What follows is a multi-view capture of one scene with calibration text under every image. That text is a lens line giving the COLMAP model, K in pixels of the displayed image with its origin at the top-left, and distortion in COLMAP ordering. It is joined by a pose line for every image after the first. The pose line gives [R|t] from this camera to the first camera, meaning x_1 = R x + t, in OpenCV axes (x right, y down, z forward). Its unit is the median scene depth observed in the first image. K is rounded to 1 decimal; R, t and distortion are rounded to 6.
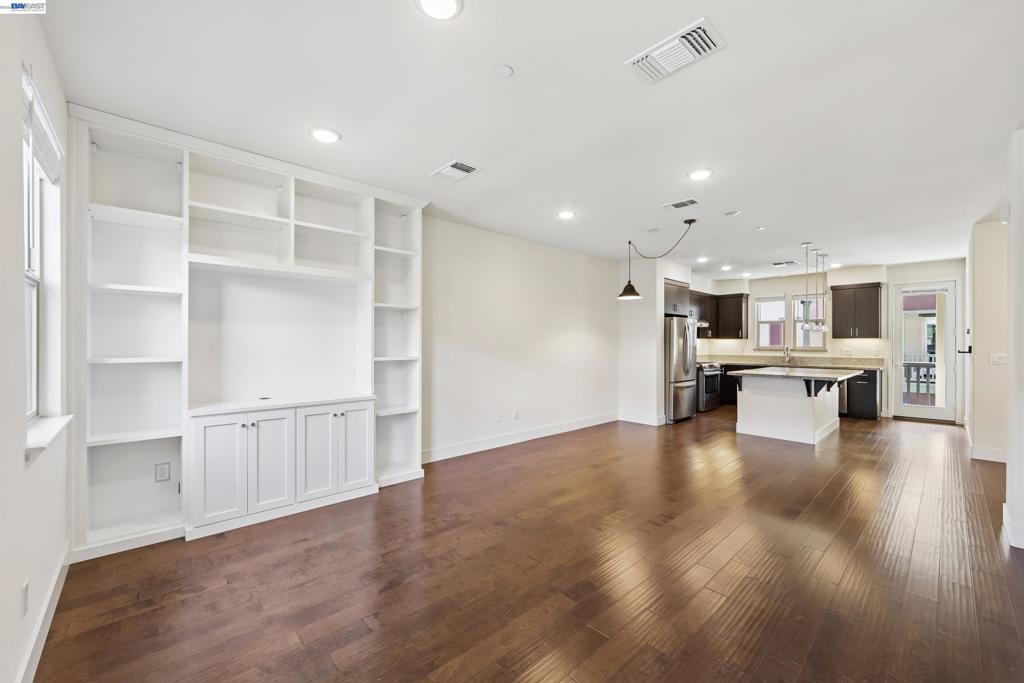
lens RADIAL K [[409.6, 0, 516.7], [0, 409.6, 342.2], [0, 0, 1]] dist [-0.000526, -0.000069]
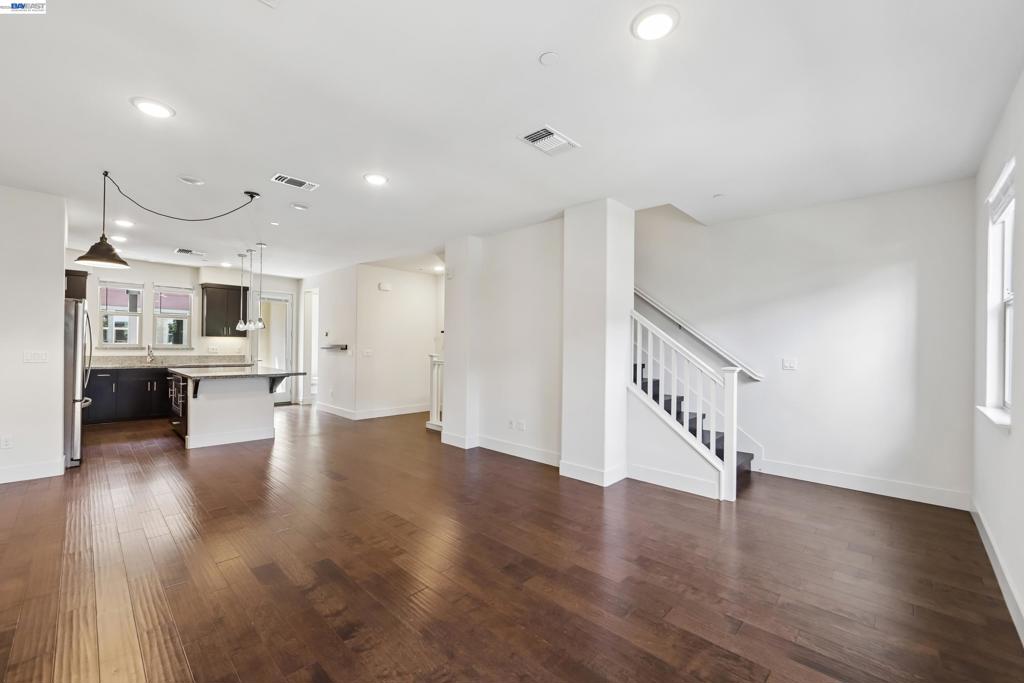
lens RADIAL K [[417.5, 0, 516.4], [0, 417.5, 346.8], [0, 0, 1]] dist [0.001237, -0.000015]
pose [[-0.066988, -0.005247, 0.997740, -0.297198], [-0.015336, 0.999873, 0.004228, 0.000418], [-0.997636, -0.015018, -0.067060, 0.340059]]
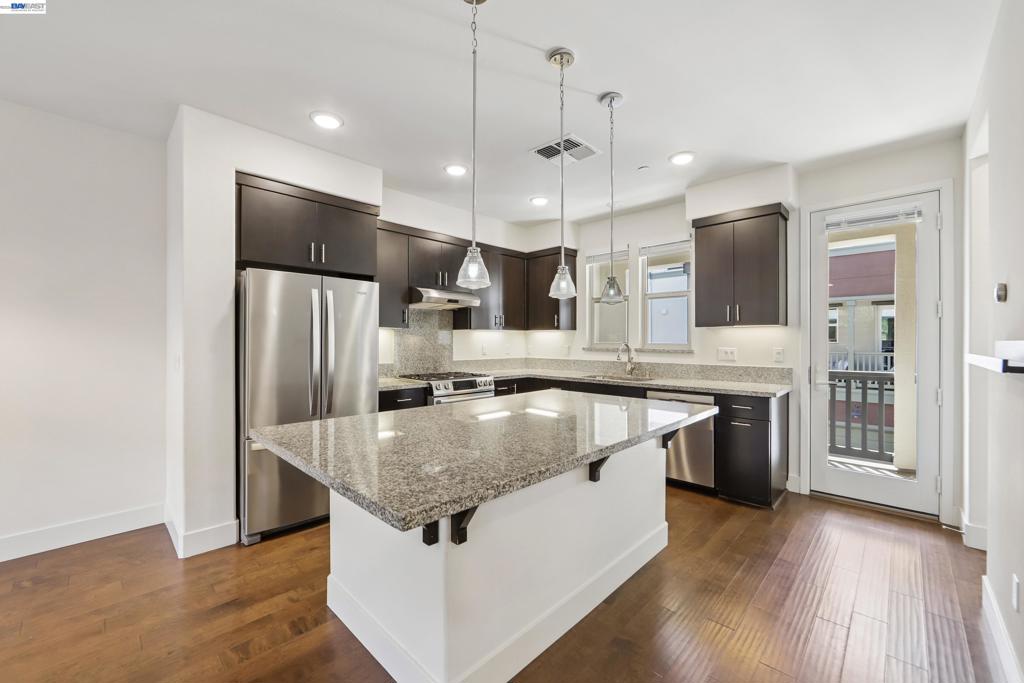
lens RADIAL K [[409.1, 0, 512.0], [0, 409.1, 341.5], [0, 0, 1]] dist [-0.007091, -0.000054]
pose [[0.998905, -0.003765, 0.046637, 0.558228], [0.003600, 0.999987, 0.003625, 0.006160], [-0.046650, -0.003453, 0.998905, 0.550870]]
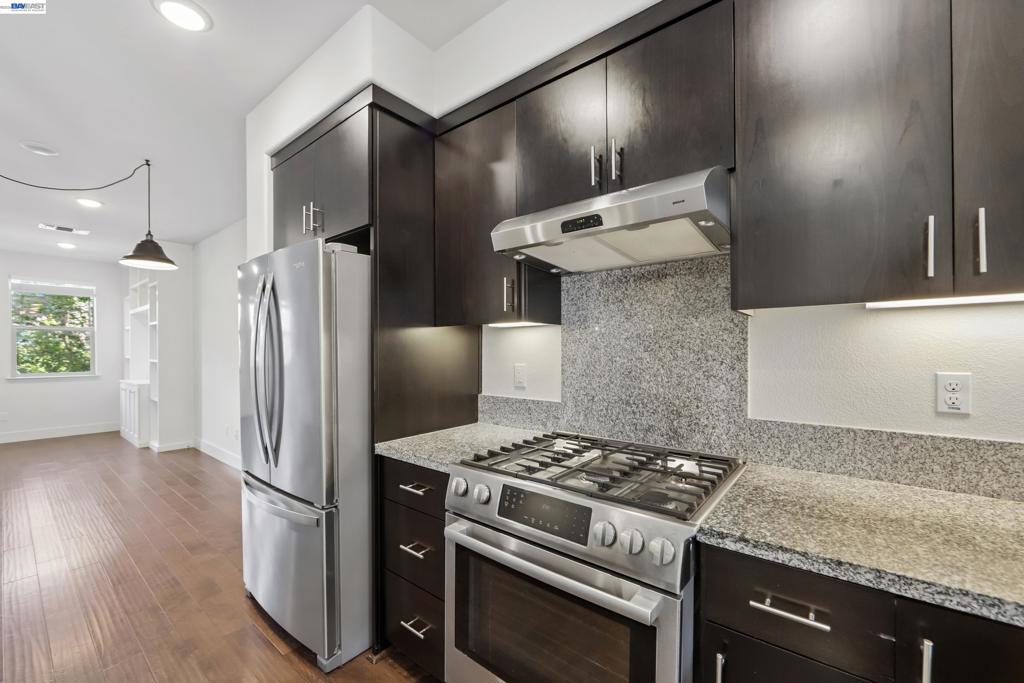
lens RADIAL K [[412.3, 0, 510.9], [0, 412.3, 349.0], [0, 0, 1]] dist [-0.005741, -0.000120]
pose [[0.137122, -0.005922, -0.990536, 0.677528], [0.002232, 0.999981, -0.005669, 0.006446], [0.990552, -0.001434, 0.137133, 1.085651]]
